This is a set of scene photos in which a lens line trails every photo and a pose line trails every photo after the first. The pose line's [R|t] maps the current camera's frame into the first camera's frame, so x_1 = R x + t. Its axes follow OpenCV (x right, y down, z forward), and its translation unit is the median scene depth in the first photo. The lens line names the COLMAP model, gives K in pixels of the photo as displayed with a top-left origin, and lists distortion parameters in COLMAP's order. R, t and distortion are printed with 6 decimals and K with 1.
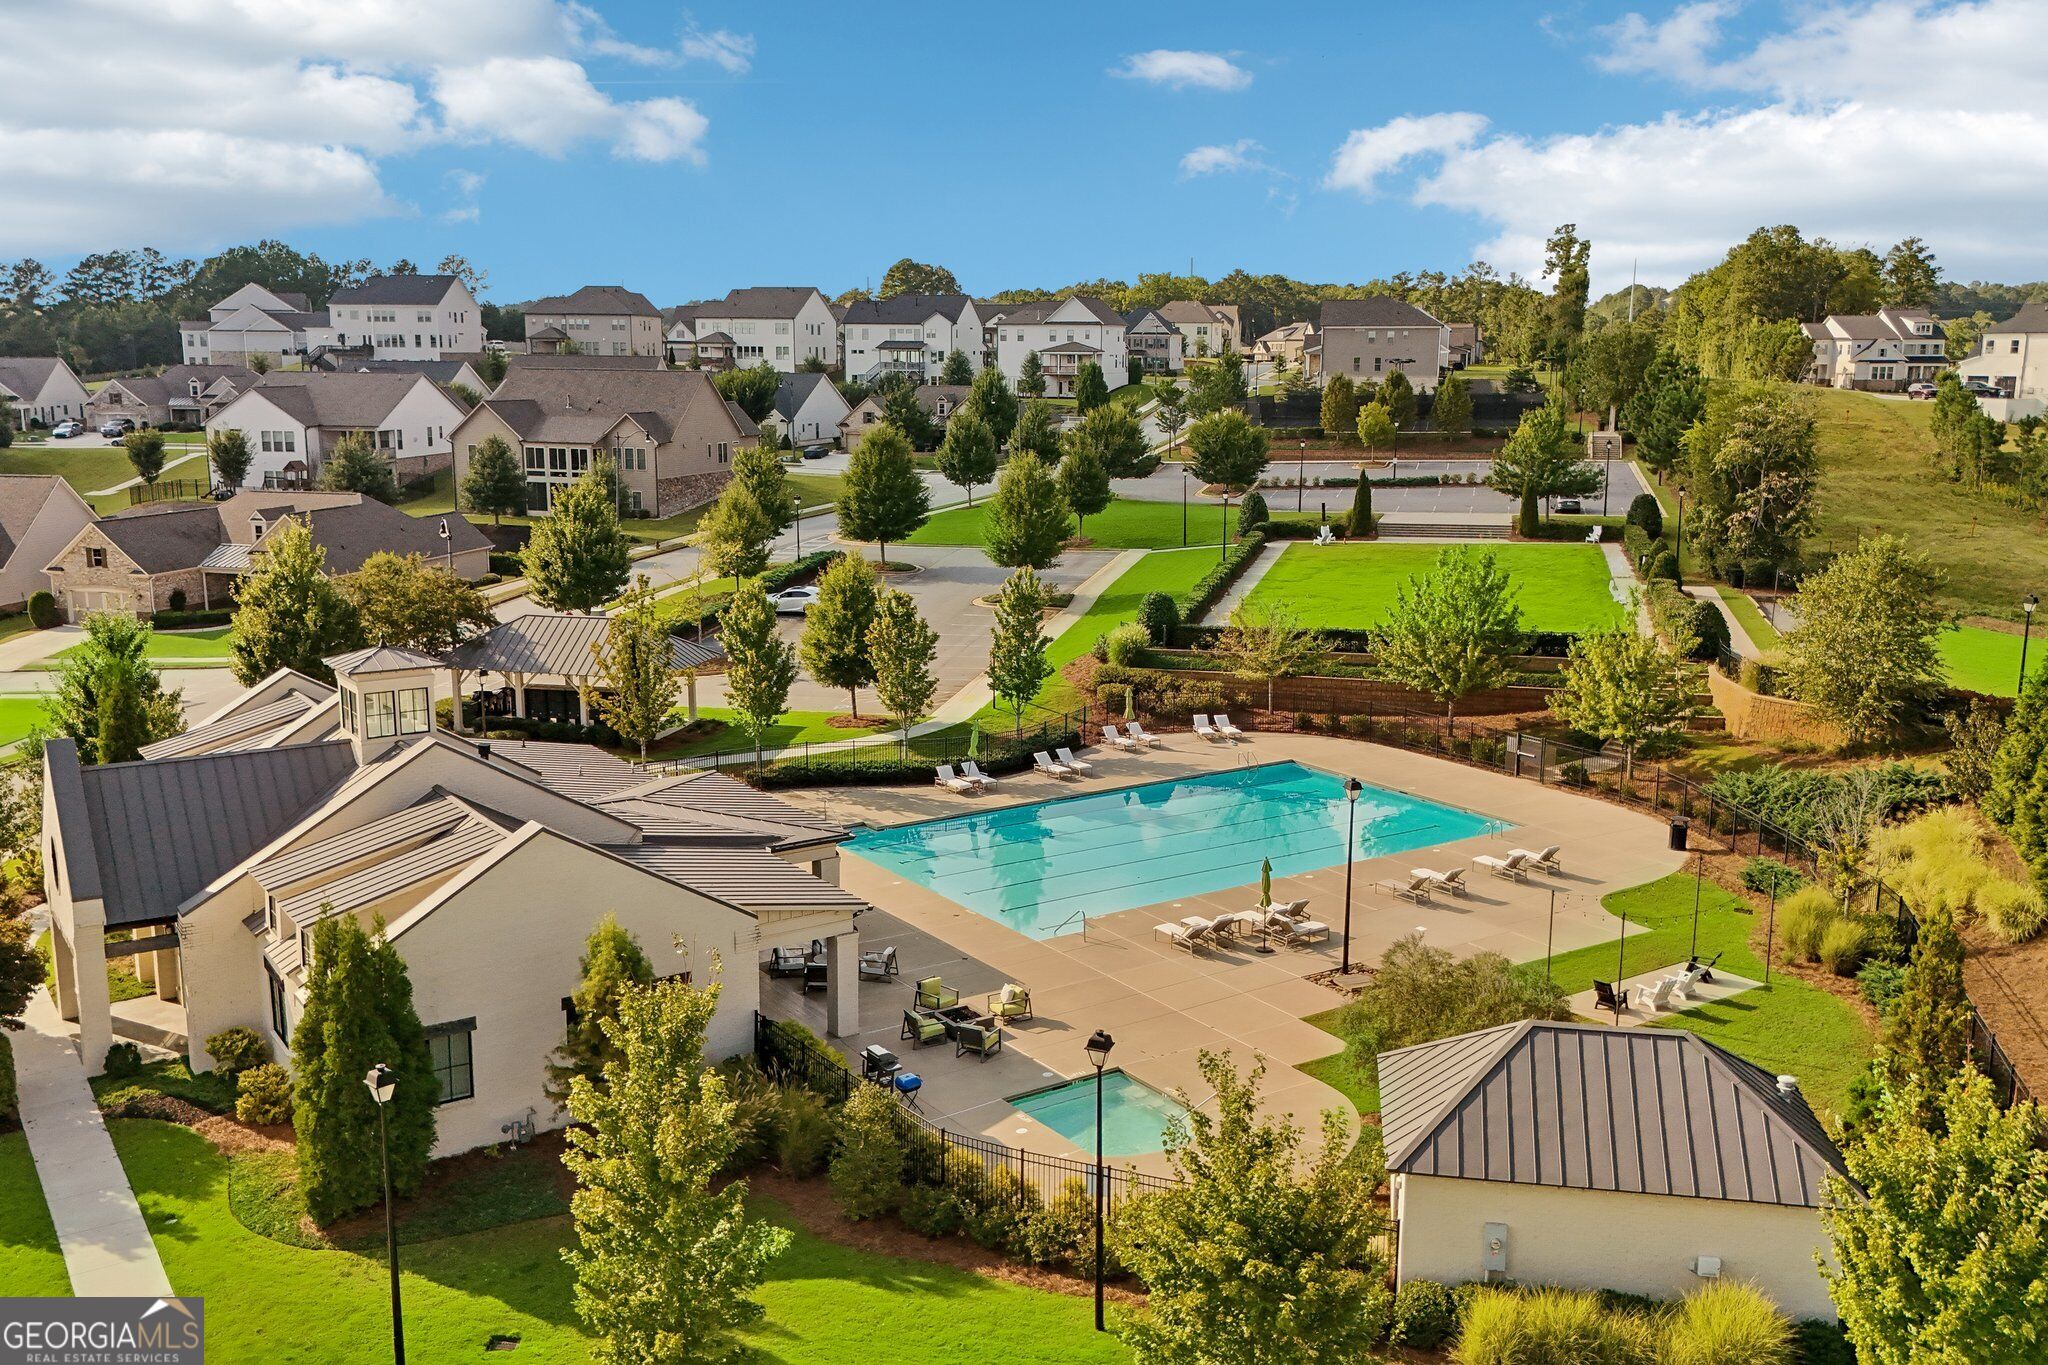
lens RADIAL K [[1854.6, 0, 1048.0], [0, 1854.6, 719.6], [0, 0, 1]] dist [0.162415, -0.244299]
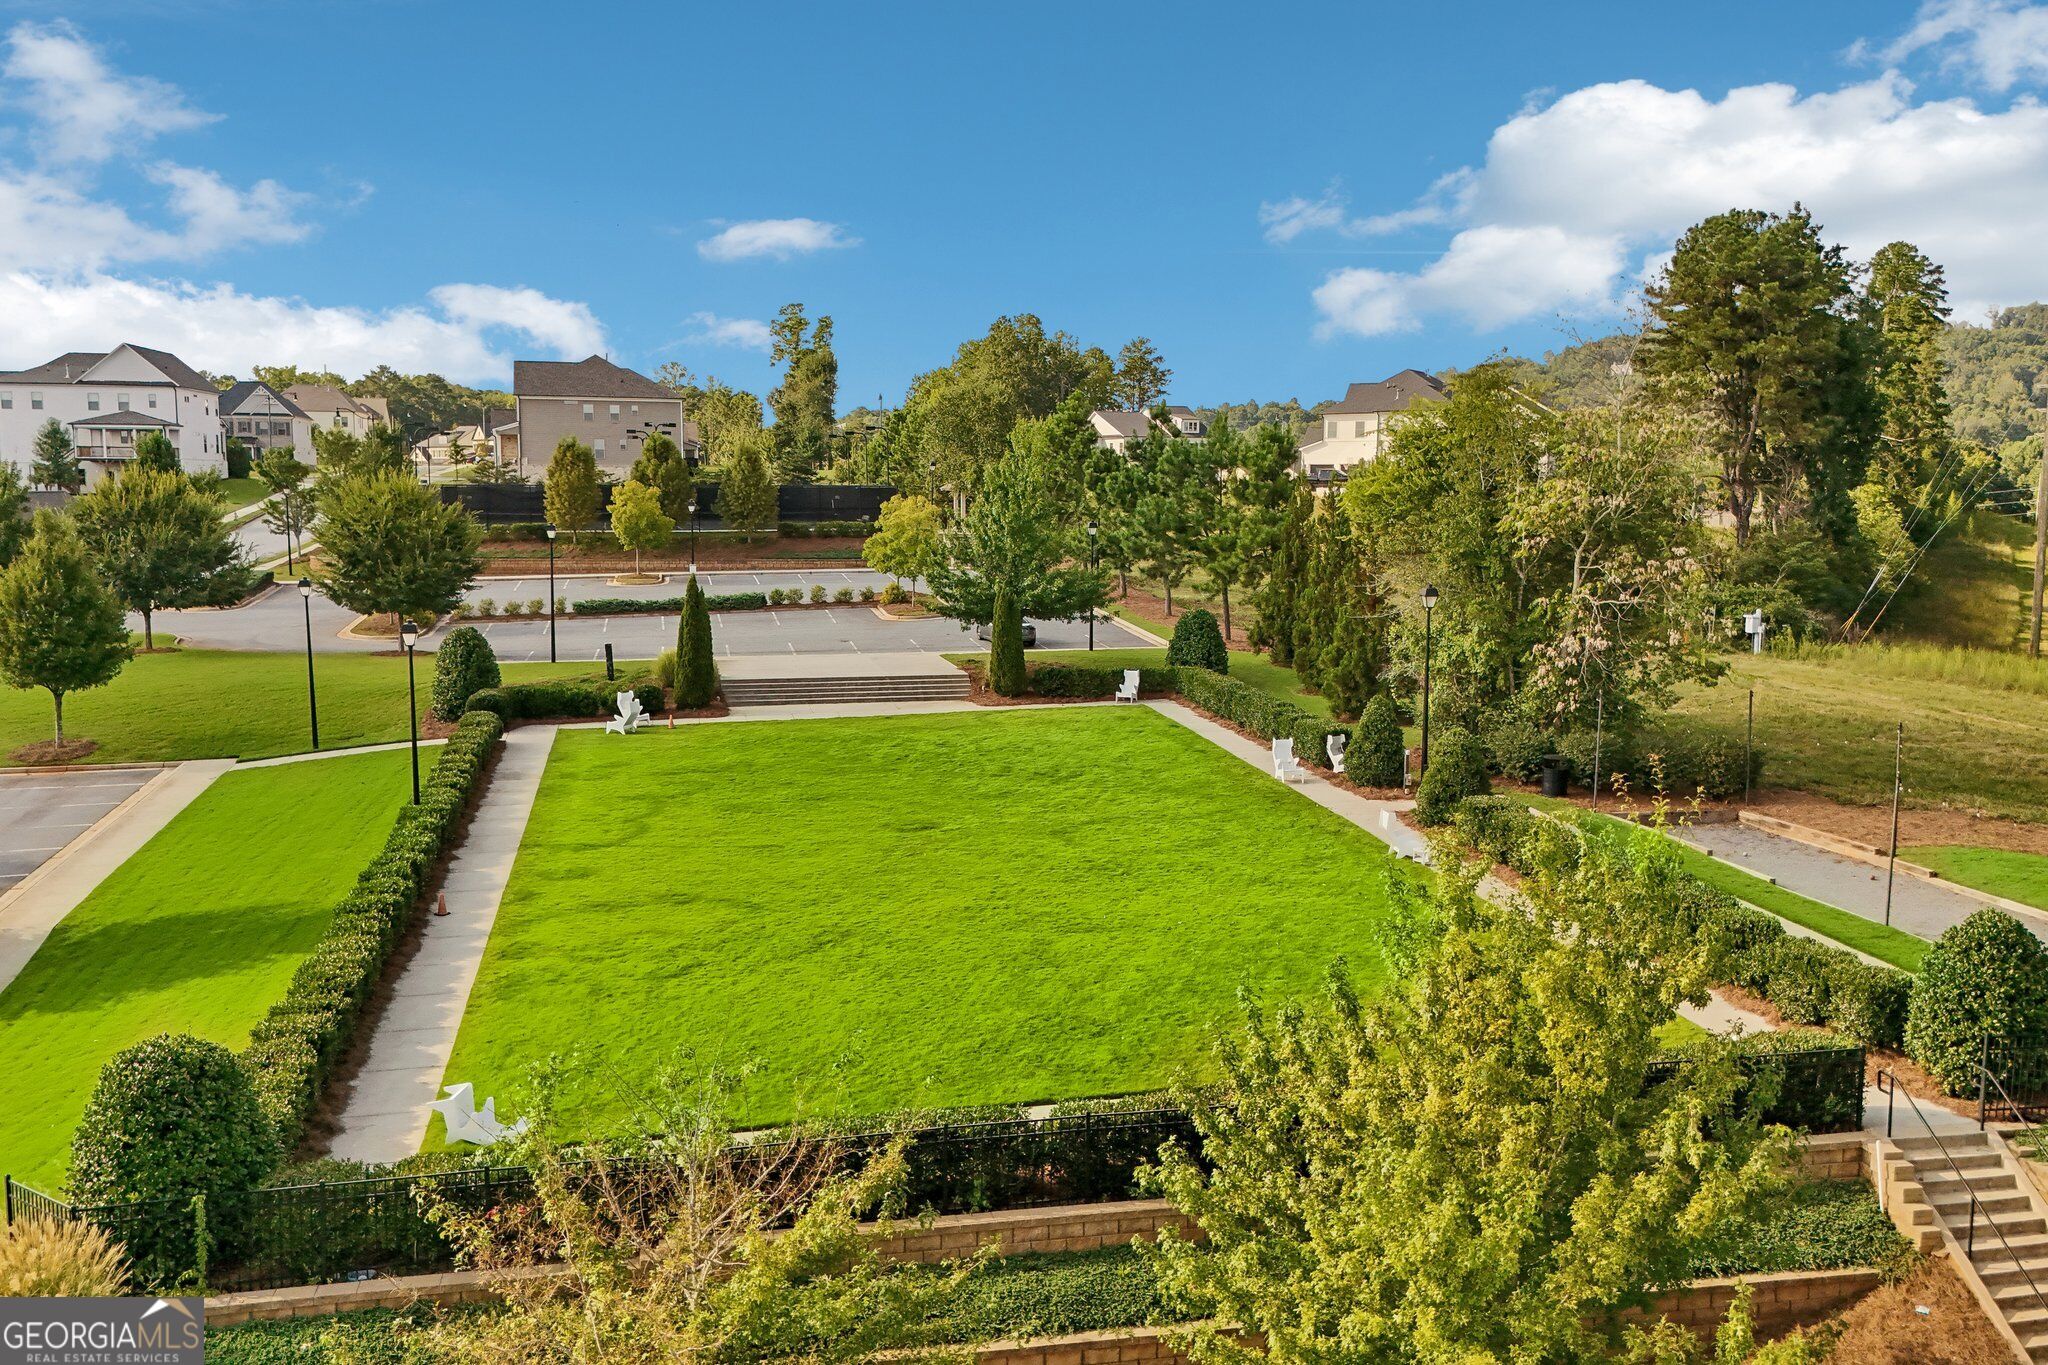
lens RADIAL K [[1854.6, 0, 1048.0], [0, 1854.6, 719.6], [0, 0, 1]] dist [0.162415, -0.244299]
pose [[0.907645, -0.057659, 0.415759, 0.036268], [0.085480, 0.995154, -0.048600, -0.051360], [-0.410942, 0.079651, 0.908175, 0.412241]]
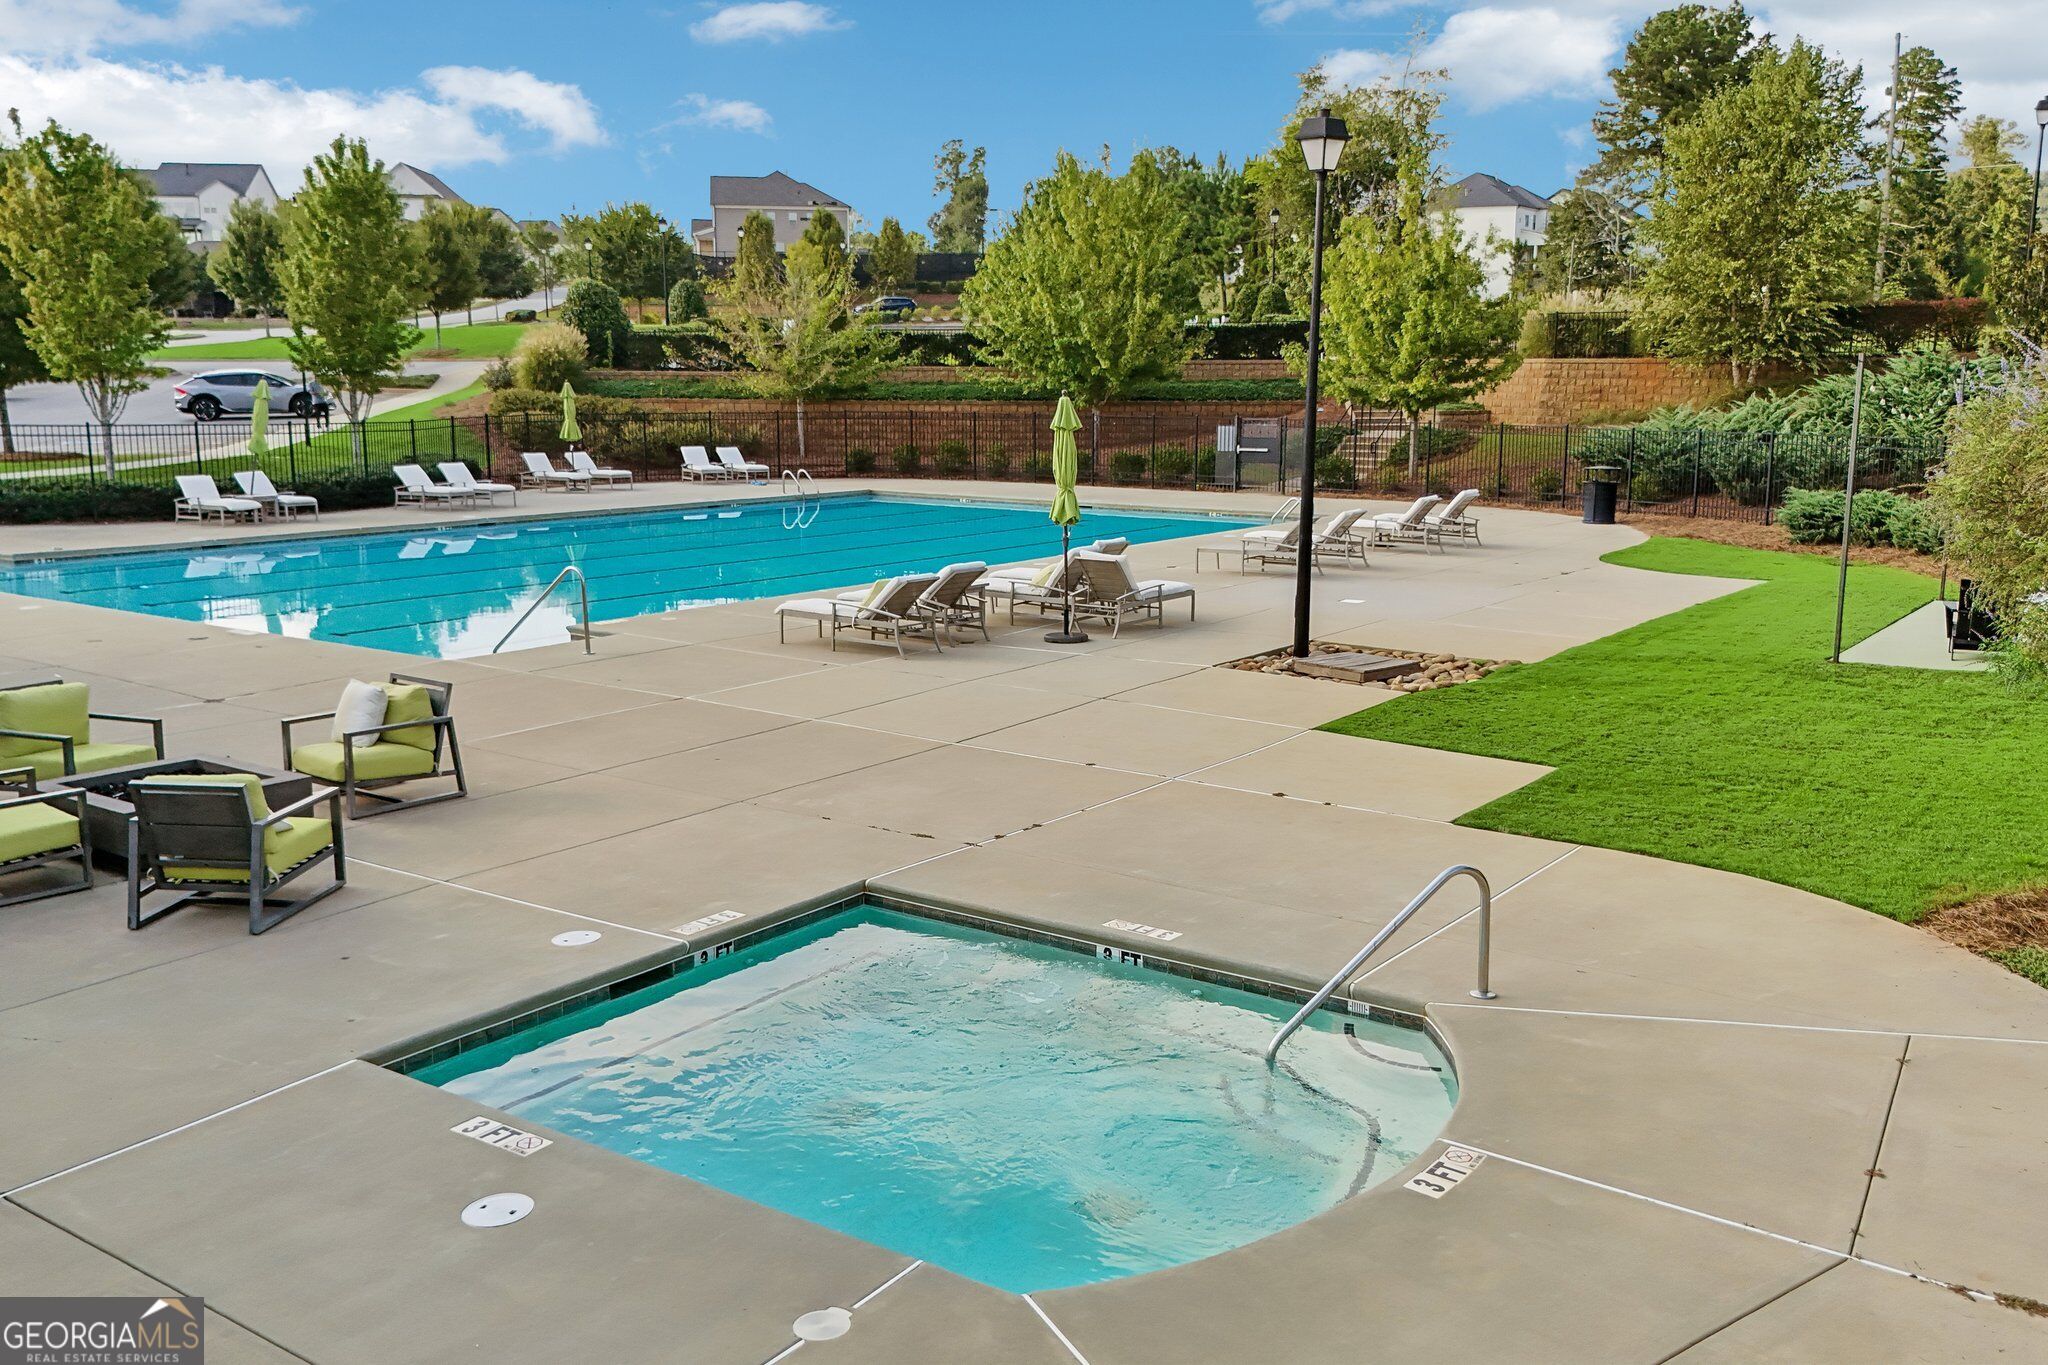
lens RADIAL K [[1854.6, 0, 1048.0], [0, 1854.6, 719.6], [0, 0, 1]] dist [0.162415, -0.244299]
pose [[0.944117, -0.069252, 0.322255, -0.004562], [0.070602, 0.997476, 0.007511, 0.045727], [-0.321962, 0.015661, 0.946623, 0.211557]]
